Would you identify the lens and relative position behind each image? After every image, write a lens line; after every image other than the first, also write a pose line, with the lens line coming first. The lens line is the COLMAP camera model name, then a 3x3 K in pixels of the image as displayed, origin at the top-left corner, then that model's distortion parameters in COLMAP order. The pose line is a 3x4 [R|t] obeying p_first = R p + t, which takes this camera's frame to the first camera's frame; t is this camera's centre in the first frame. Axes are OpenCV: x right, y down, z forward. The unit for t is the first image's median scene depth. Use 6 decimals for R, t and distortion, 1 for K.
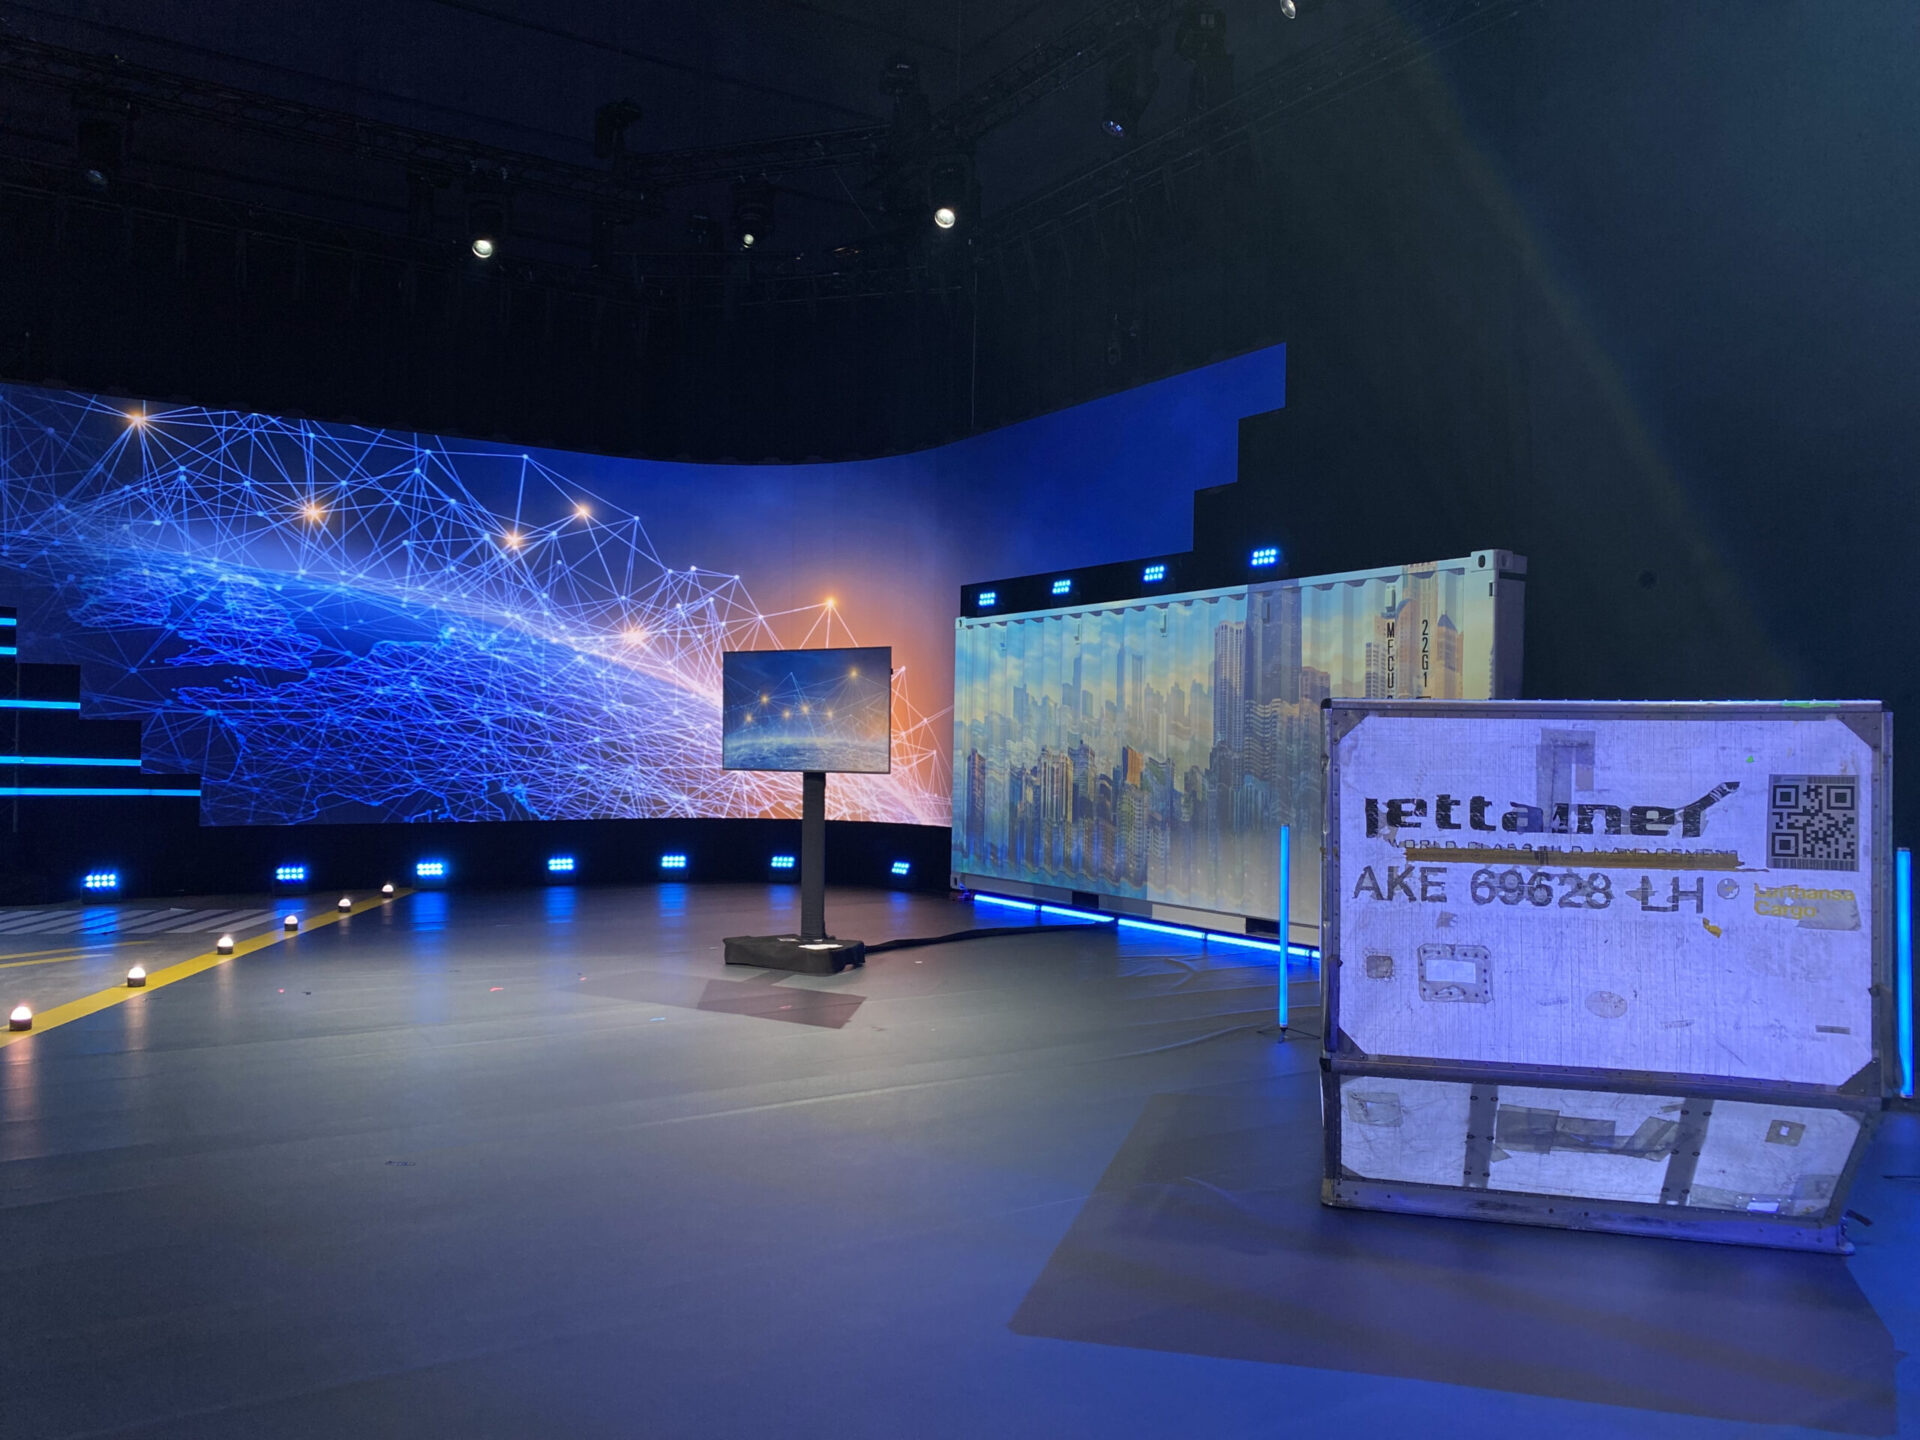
lens RADIAL K [[1434.7, 0, 960.0], [0, 1434.7, 720.0], [0, 0, 1]] dist [0.026084, -0.000182]
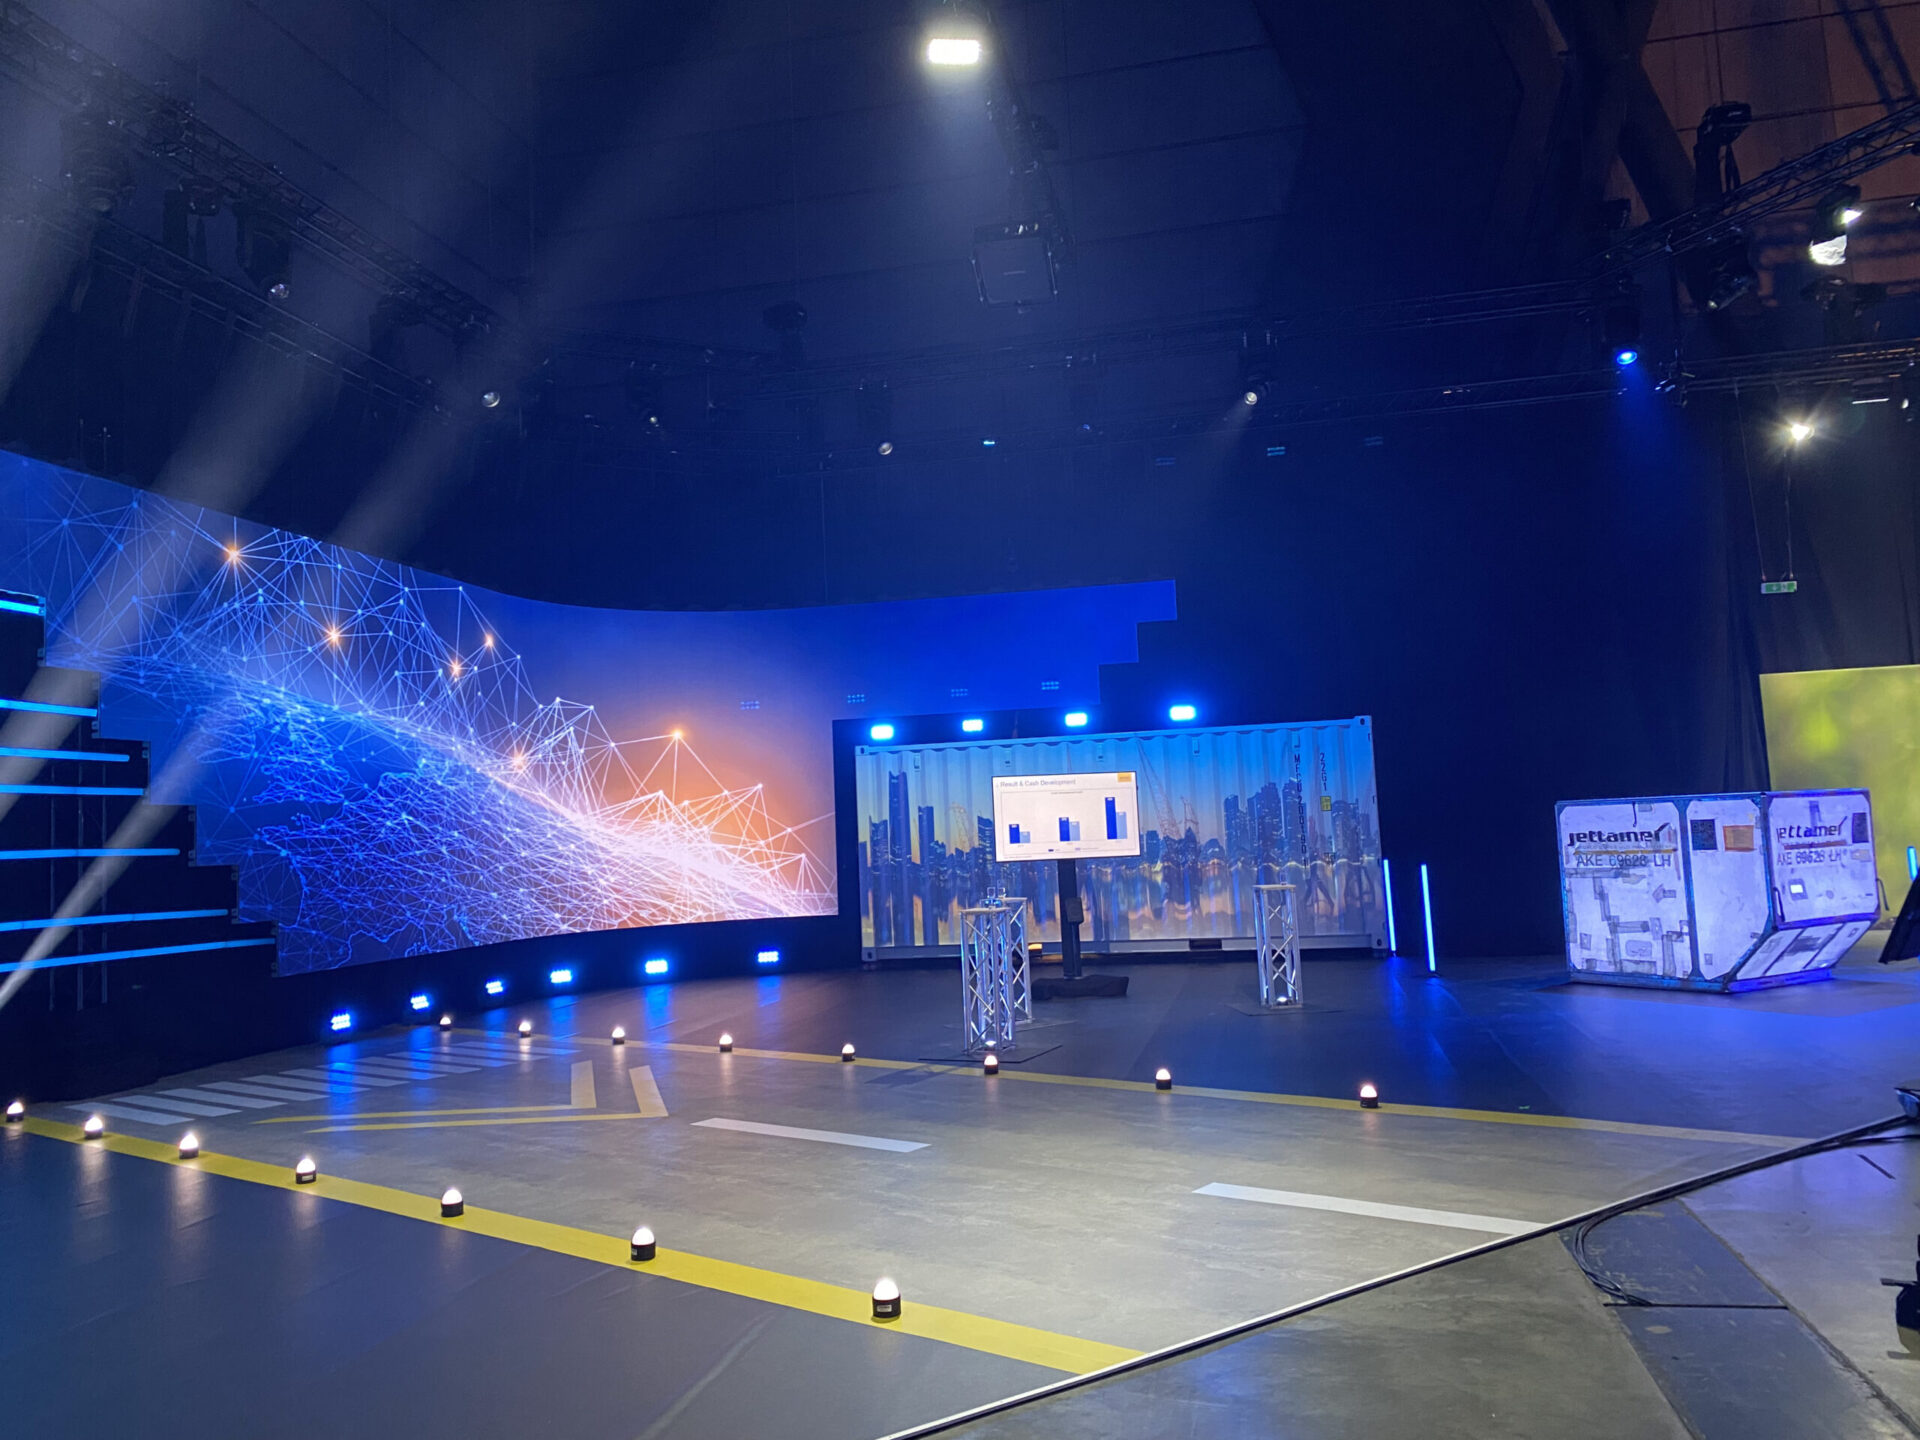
lens RADIAL K [[1434.7, 0, 960.0], [0, 1434.7, 720.0], [0, 0, 1]] dist [0.026084, -0.000182]
pose [[0.722305, 0.010891, 0.691489, -0.779072], [0.042488, 0.997288, -0.060088, -0.014663], [-0.690268, 0.072782, 0.719884, 0.020711]]
